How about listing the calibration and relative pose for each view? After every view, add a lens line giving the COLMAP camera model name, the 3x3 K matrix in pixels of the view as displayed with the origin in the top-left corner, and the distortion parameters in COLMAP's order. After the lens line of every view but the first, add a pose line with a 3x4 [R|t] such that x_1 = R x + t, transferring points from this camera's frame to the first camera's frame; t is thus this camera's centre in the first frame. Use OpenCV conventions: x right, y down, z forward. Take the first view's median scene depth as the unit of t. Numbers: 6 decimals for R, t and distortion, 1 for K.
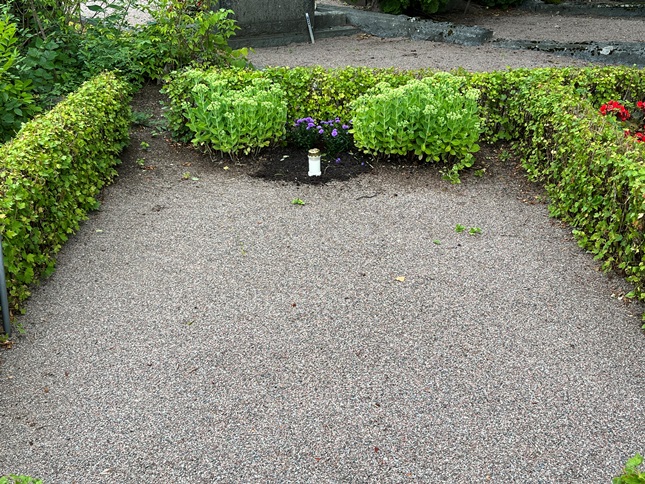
lens RADIAL K [[721.0, 0, 327.0], [0, 721.0, 245.9], [0, 0, 1]] dist [0.045816, 0.000000]
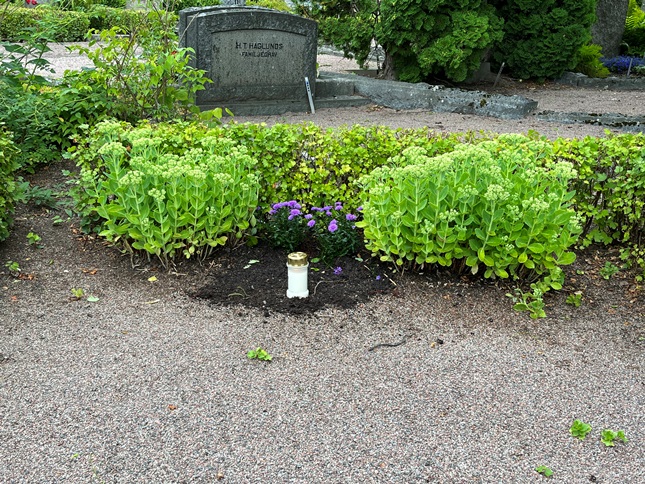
lens RADIAL K [[721.0, 0, 320.2], [0, 721.0, 239.3], [0, 0, 1]] dist [0.045816, 0.000000]
pose [[0.999570, 0.025217, -0.014941, 0.009253], [-0.026900, 0.991676, -0.125919, -0.070782], [0.011641, 0.126267, 0.991928, 0.408381]]
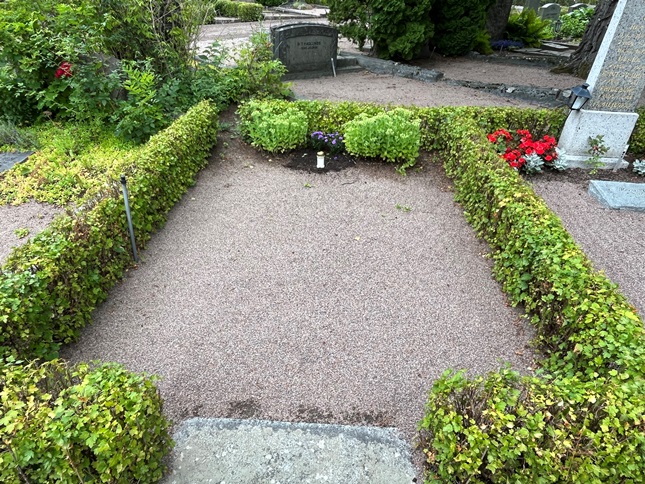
lens RADIAL K [[419.5, 0, 323.0], [0, 419.5, 236.8], [0, 0, 1]] dist [-0.003960, 0.002703]
pose [[0.996986, 0.051266, -0.058235, 0.055109], [-0.044097, 0.991994, 0.118334, -0.052659], [0.063835, -0.115409, 0.991265, -0.006724]]
